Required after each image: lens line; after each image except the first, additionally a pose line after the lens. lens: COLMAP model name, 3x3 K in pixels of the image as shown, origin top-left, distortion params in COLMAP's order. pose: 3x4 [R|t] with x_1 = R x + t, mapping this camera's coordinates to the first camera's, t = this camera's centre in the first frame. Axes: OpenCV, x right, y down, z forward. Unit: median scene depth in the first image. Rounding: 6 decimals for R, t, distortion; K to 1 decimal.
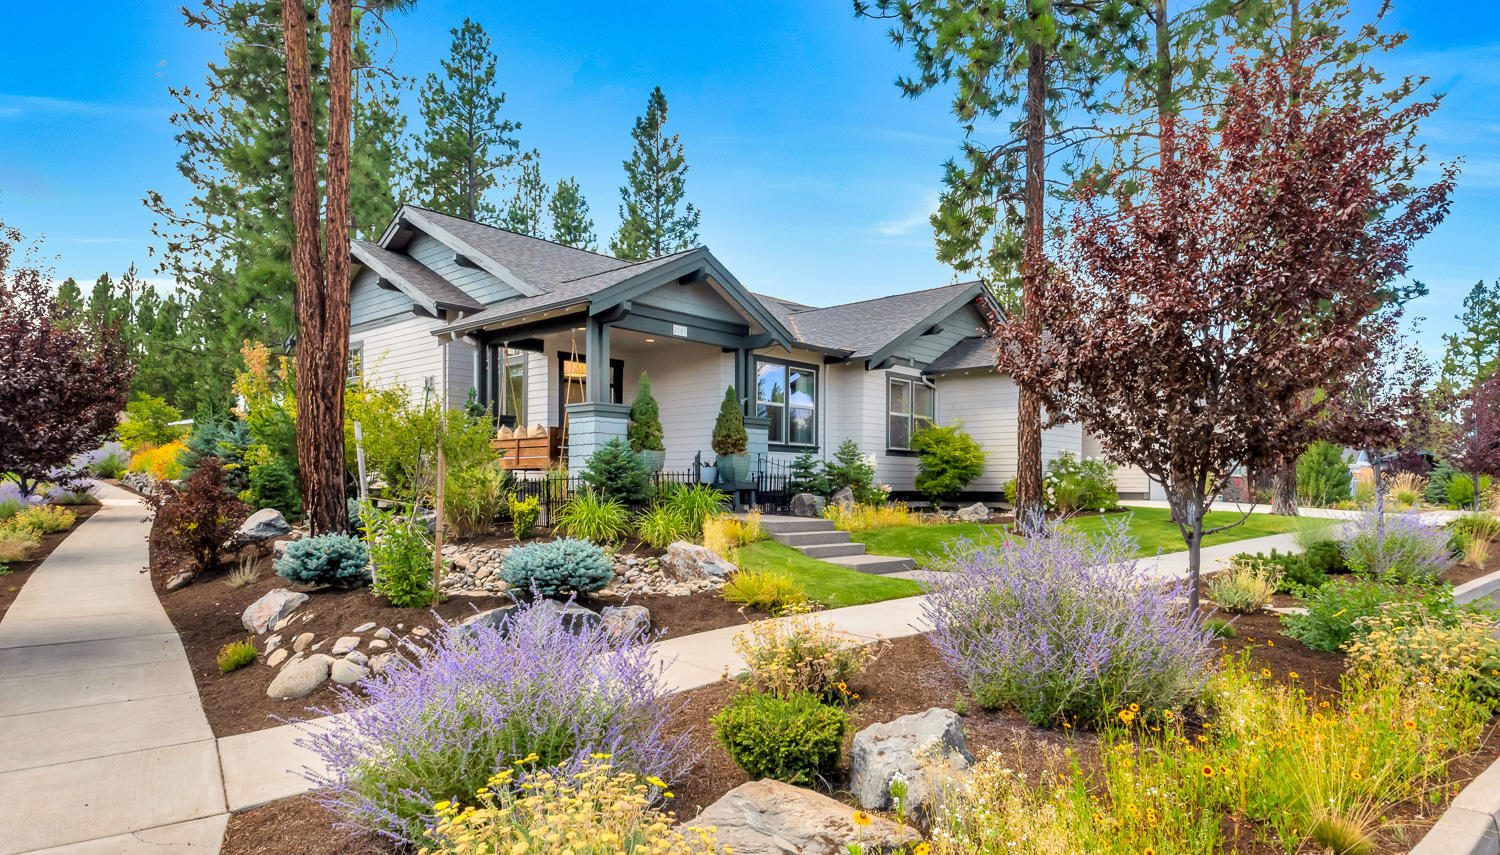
lens RADIAL K [[862.7, 0, 778.8], [0, 862.7, 481.2], [0, 0, 1]] dist [0.001225, 0.000056]
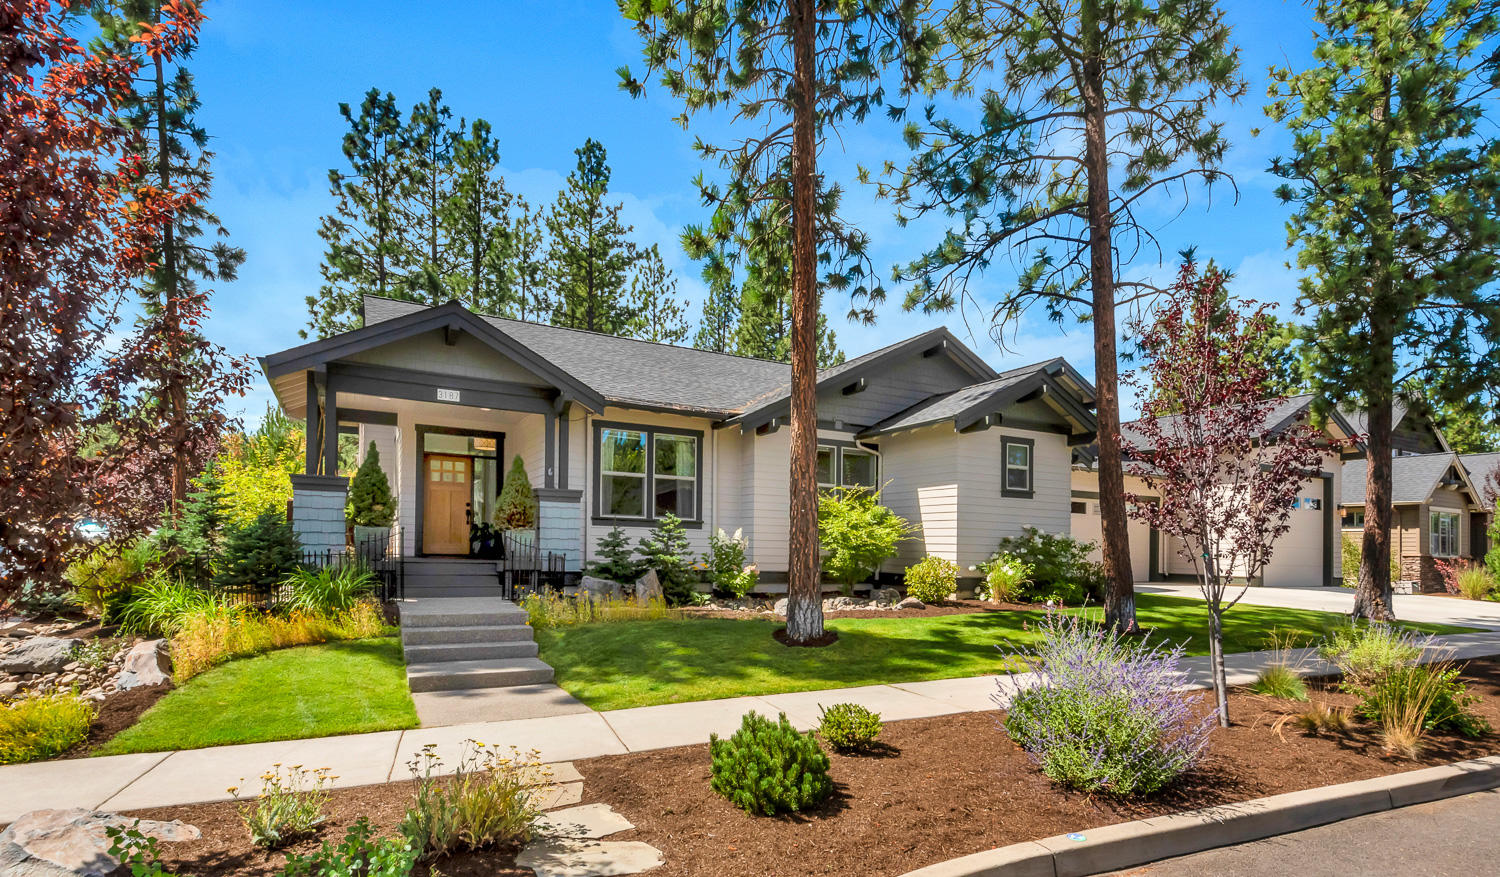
lens RADIAL K [[782.0, 0, 780.0], [0, 782.0, 512.3], [0, 0, 1]] dist [0.018901, -0.000707]
pose [[0.953467, -0.001749, -0.301491, 0.363132], [-0.013188, 0.998784, -0.047502, -0.012041], [0.301208, 0.049268, 0.952285, 0.249265]]
